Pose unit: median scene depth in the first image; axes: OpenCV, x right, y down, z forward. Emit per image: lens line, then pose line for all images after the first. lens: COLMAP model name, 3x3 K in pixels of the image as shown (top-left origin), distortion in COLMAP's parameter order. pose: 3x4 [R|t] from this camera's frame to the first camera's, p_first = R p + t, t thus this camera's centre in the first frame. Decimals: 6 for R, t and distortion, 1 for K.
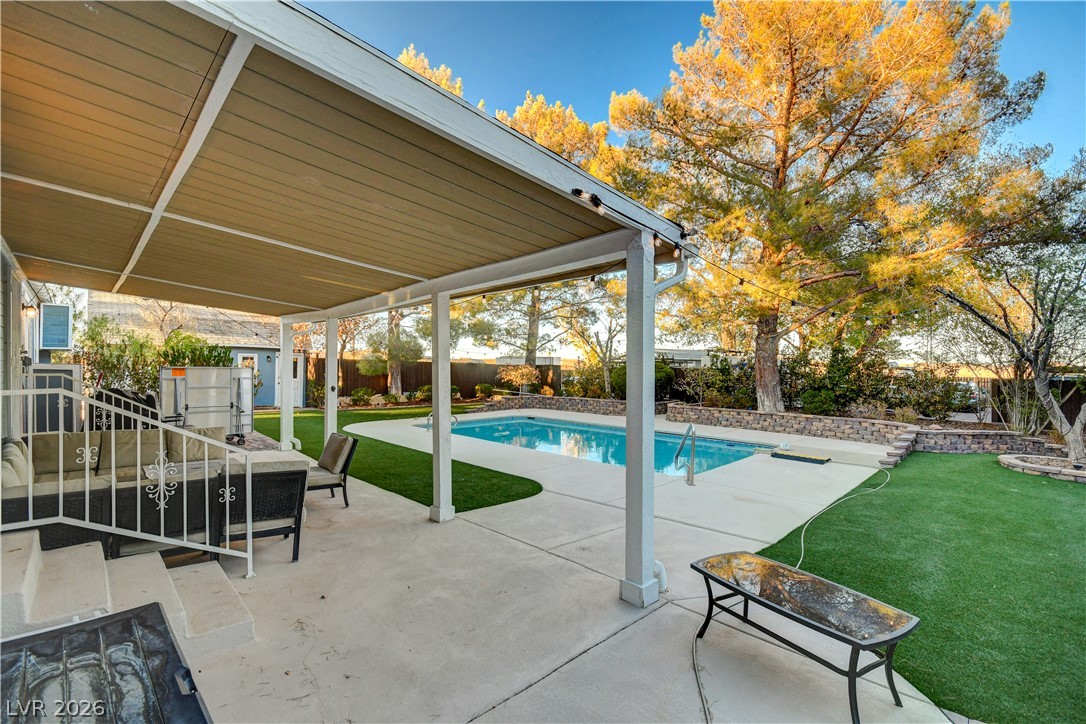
lens RADIAL K [[478.2, 0, 539.0], [0, 478.2, 363.1], [0, 0, 1]] dist [0.011713, -0.000182]
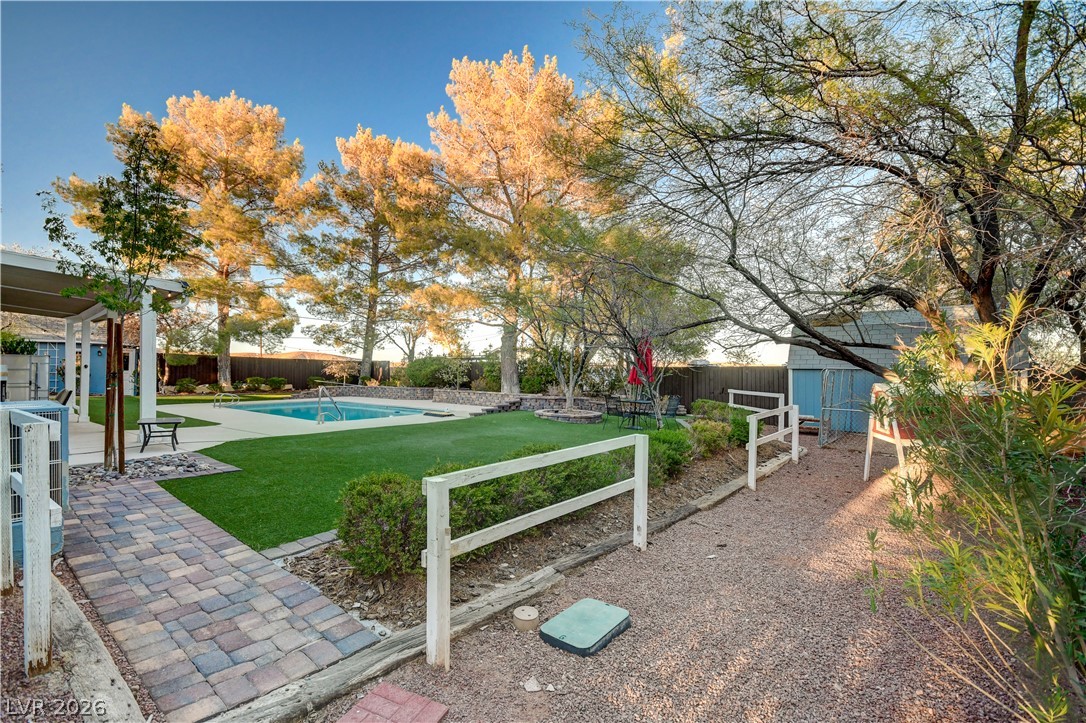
lens RADIAL K [[508.1, 0, 542.0], [0, 508.1, 365.9], [0, 0, 1]] dist [0.000356, -0.000341]
pose [[0.994264, 0.001891, 0.106941, 0.411156], [-0.001423, 0.999989, -0.004452, 0.029577], [-0.106948, 0.004275, 0.994255, -0.375736]]
